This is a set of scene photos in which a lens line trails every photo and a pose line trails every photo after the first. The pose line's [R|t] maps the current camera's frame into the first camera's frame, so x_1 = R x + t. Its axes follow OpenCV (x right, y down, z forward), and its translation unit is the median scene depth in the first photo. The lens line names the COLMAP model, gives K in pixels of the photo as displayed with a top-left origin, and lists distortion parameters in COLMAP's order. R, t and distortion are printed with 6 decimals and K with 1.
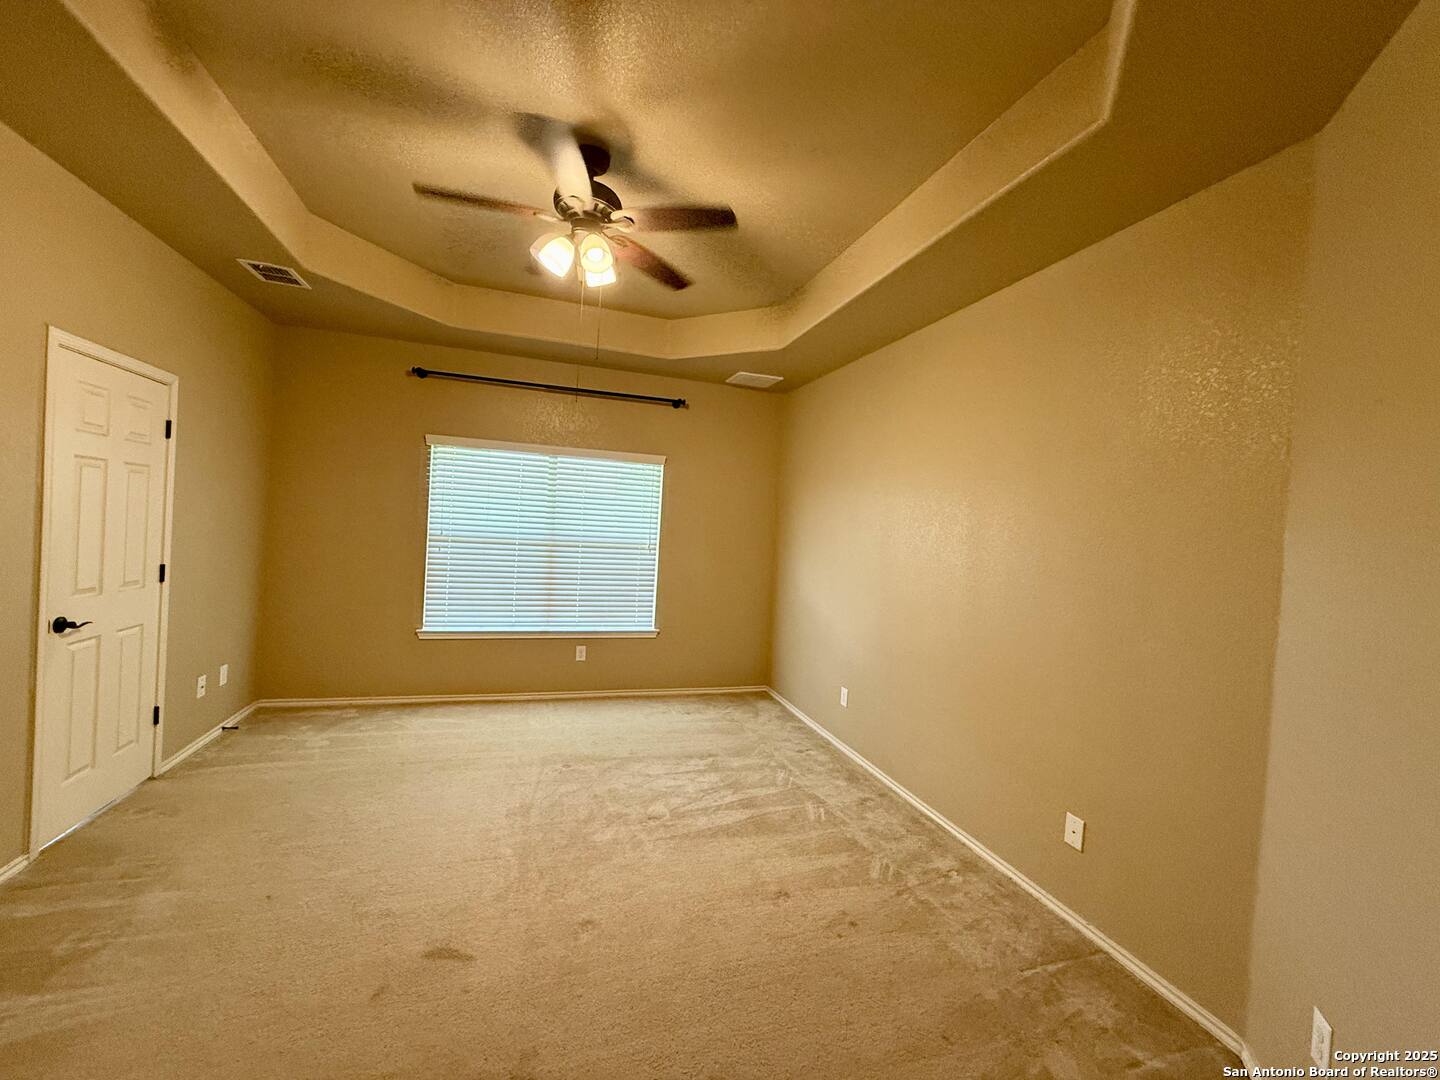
lens RADIAL K [[574.4, 0, 717.1], [0, 574.4, 532.5], [0, 0, 1]] dist [-0.000528, -0.000612]
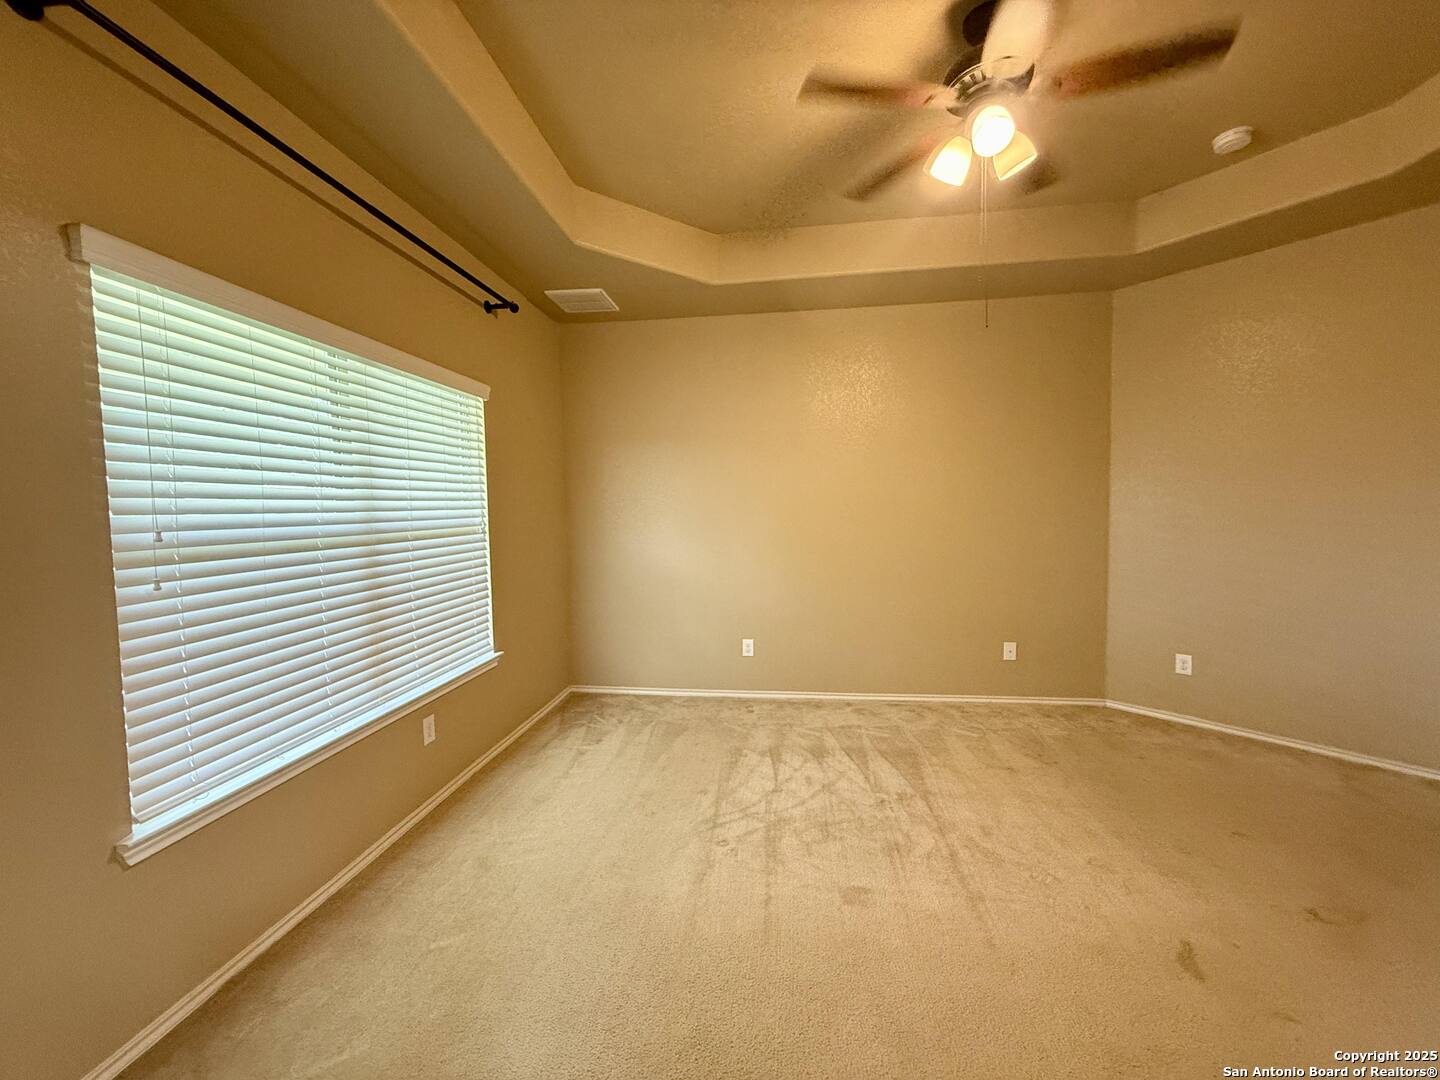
lens RADIAL K [[574.4, 0, 715.8], [0, 574.4, 540.5], [0, 0, 1]] dist [-0.000528, -0.000612]
pose [[0.421002, -0.117211, 0.899455, -0.708387], [0.052342, 0.993103, 0.104916, -0.017637], [-0.905548, 0.002909, 0.424234, 0.608686]]
